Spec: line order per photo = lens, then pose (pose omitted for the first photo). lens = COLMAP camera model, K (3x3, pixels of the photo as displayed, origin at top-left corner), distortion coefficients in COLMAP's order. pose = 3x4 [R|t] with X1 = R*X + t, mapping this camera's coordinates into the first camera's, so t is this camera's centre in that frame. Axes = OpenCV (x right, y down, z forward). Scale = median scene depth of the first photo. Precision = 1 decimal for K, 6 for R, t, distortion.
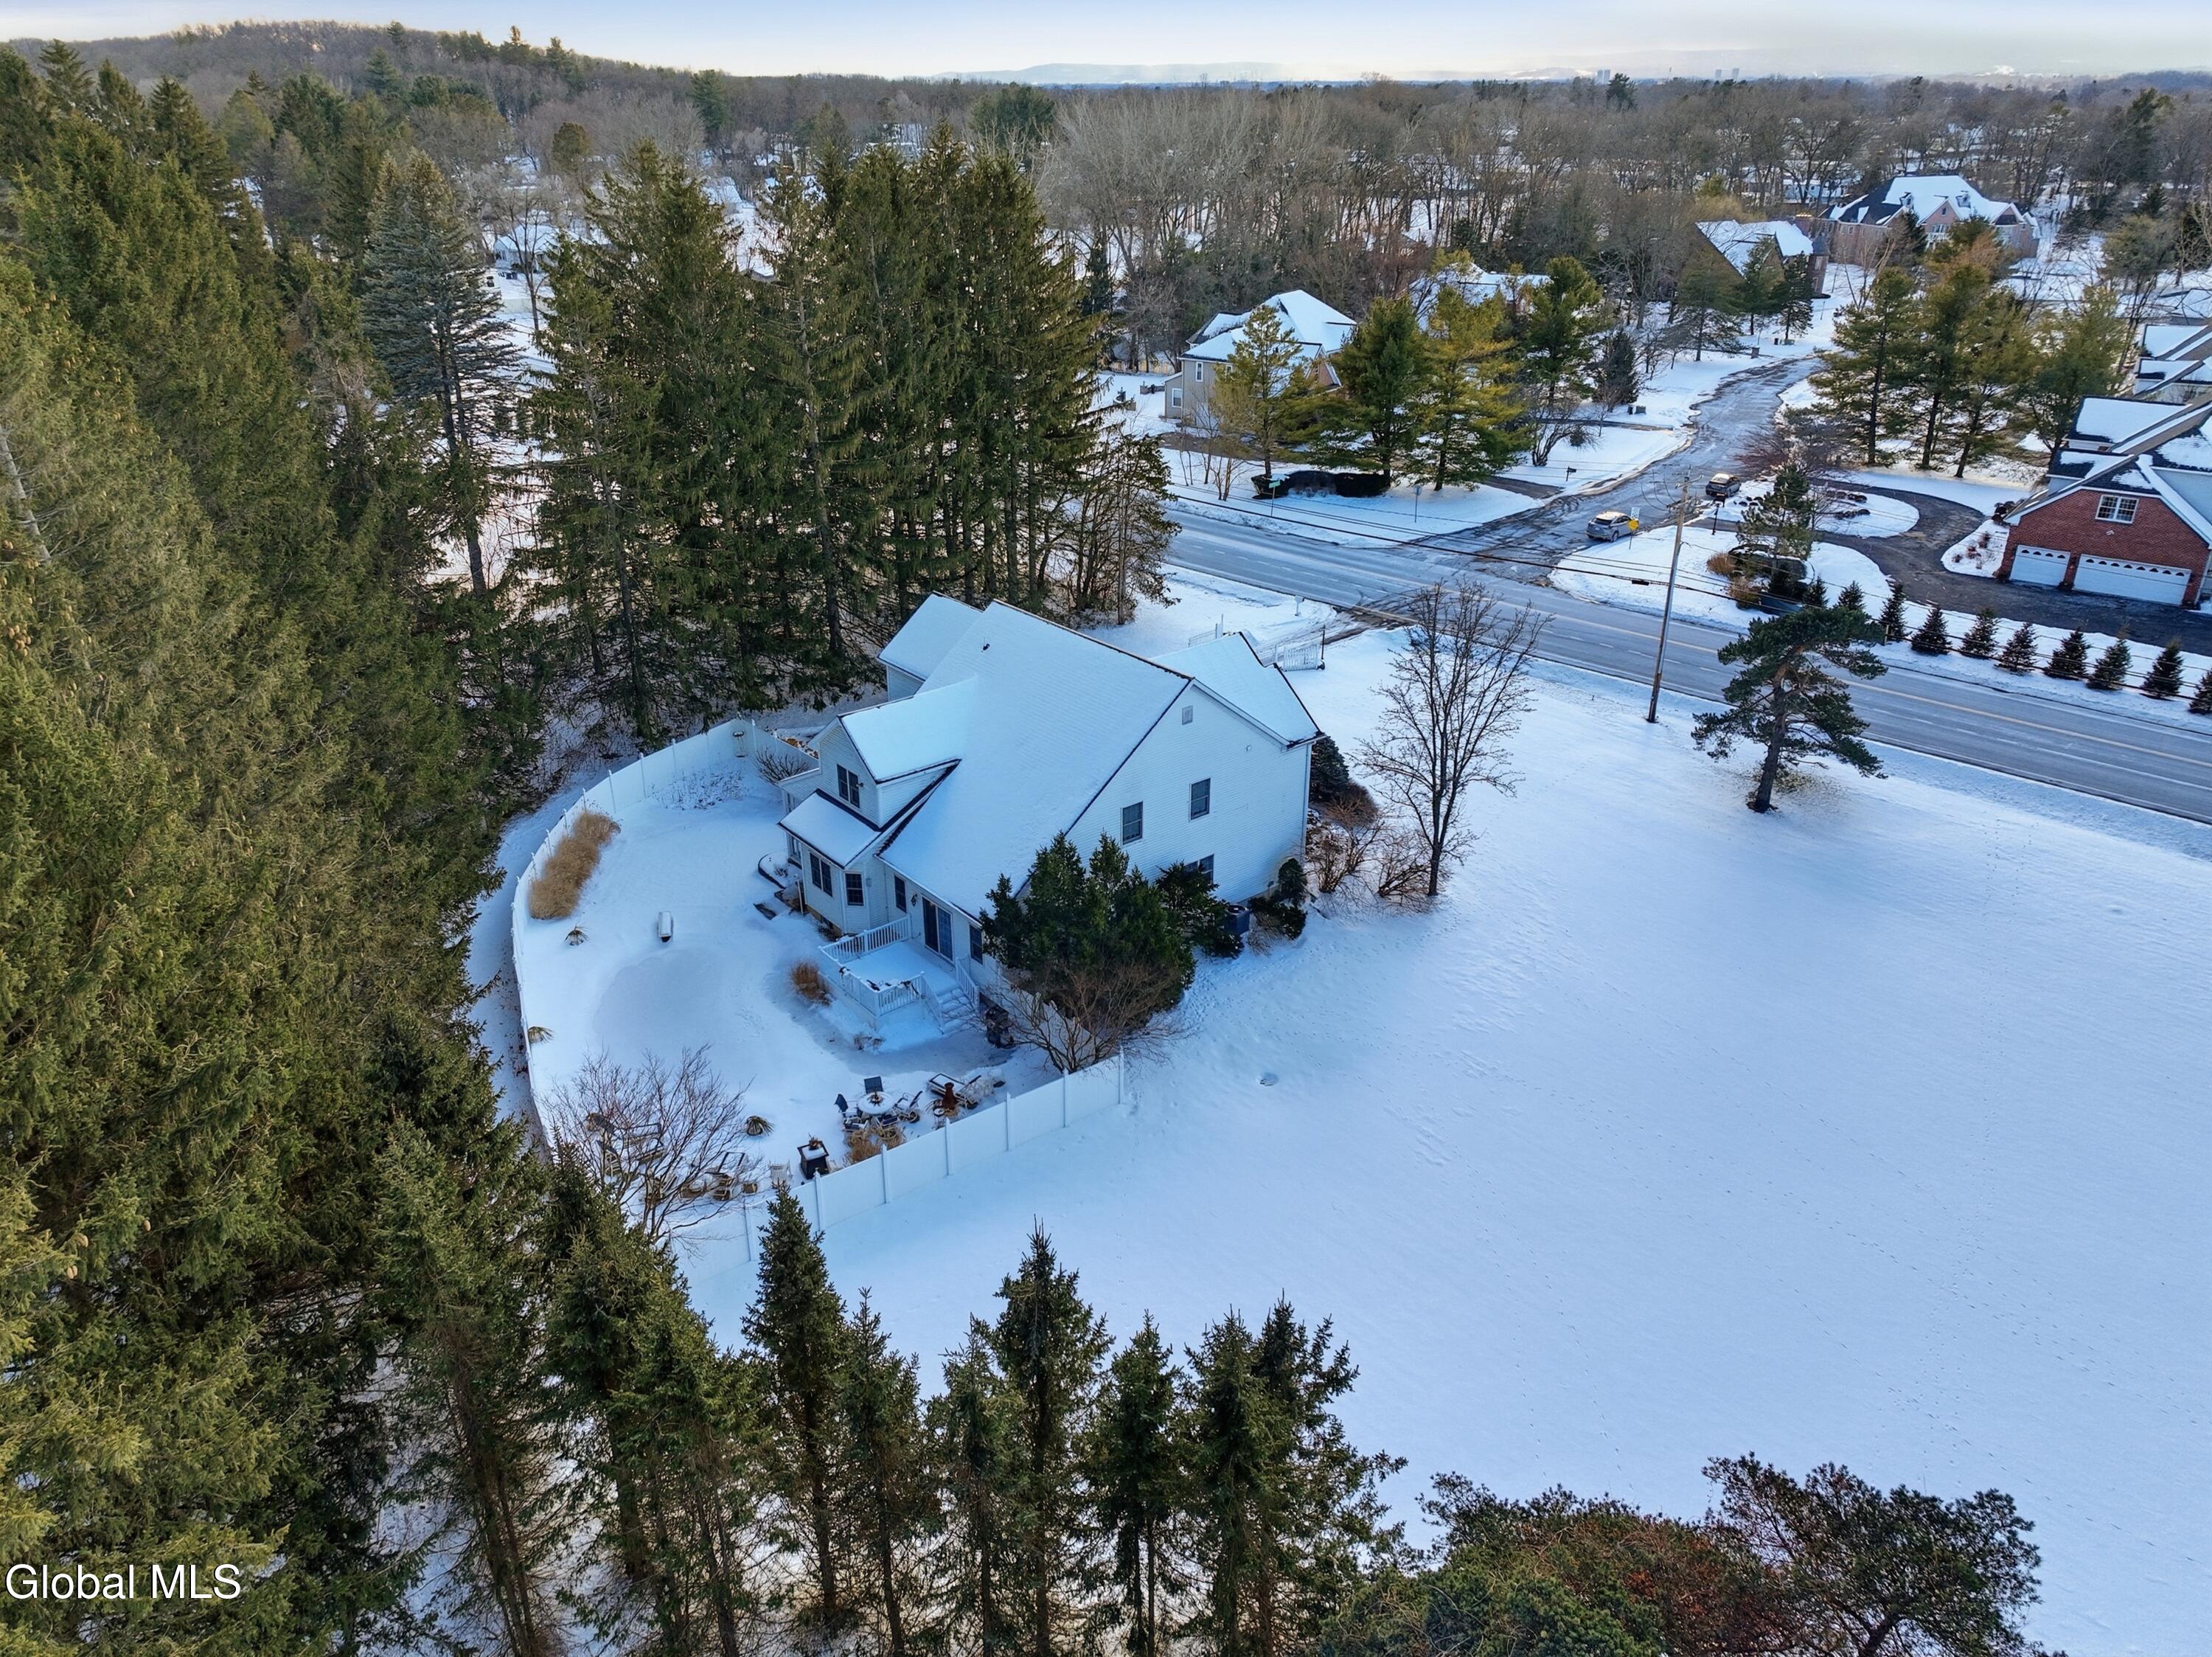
lens RADIAL K [[1552.3, 0, 1089.4], [0, 1552.3, 818.7], [0, 0, 1]] dist [0.006218, 0.011303]
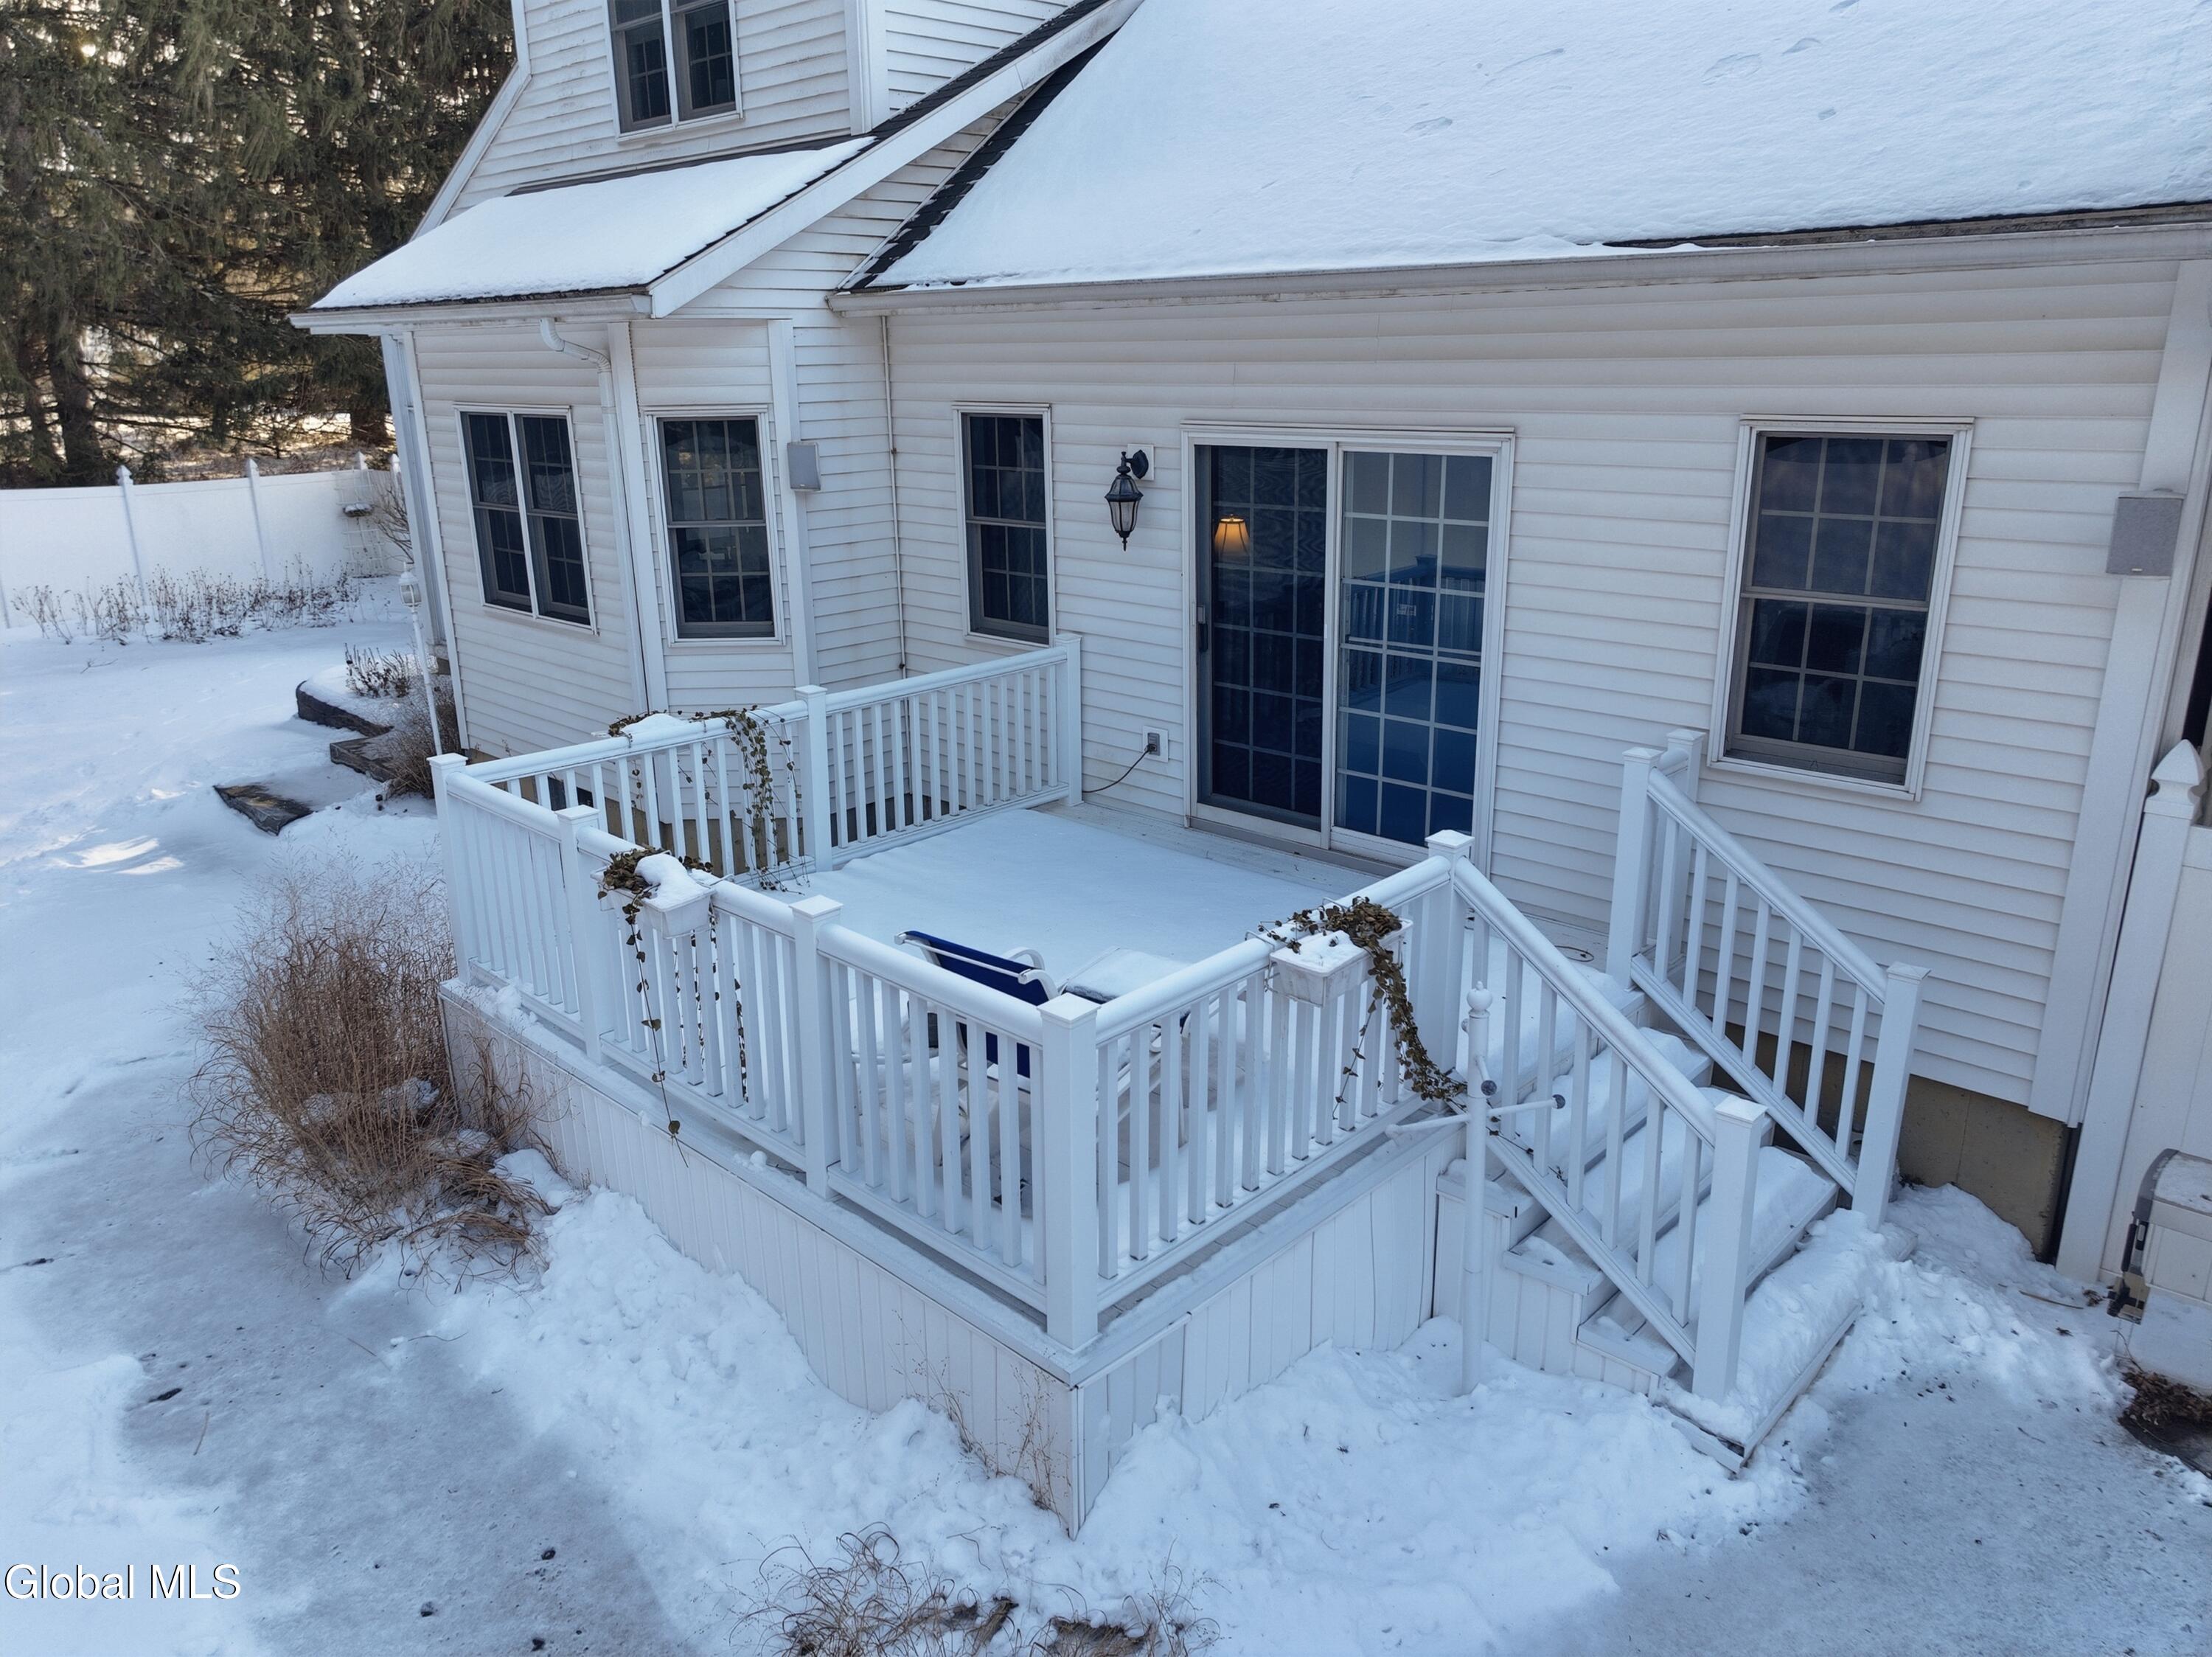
lens RADIAL K [[1552.3, 0, 1089.4], [0, 1552.3, 818.7], [0, 0, 1]] dist [0.006218, 0.011303]
pose [[0.993006, -0.043653, 0.109700, -0.135530], [0.059494, 0.987559, -0.145562, 0.105973], [-0.101981, 0.151070, 0.983249, 0.863308]]
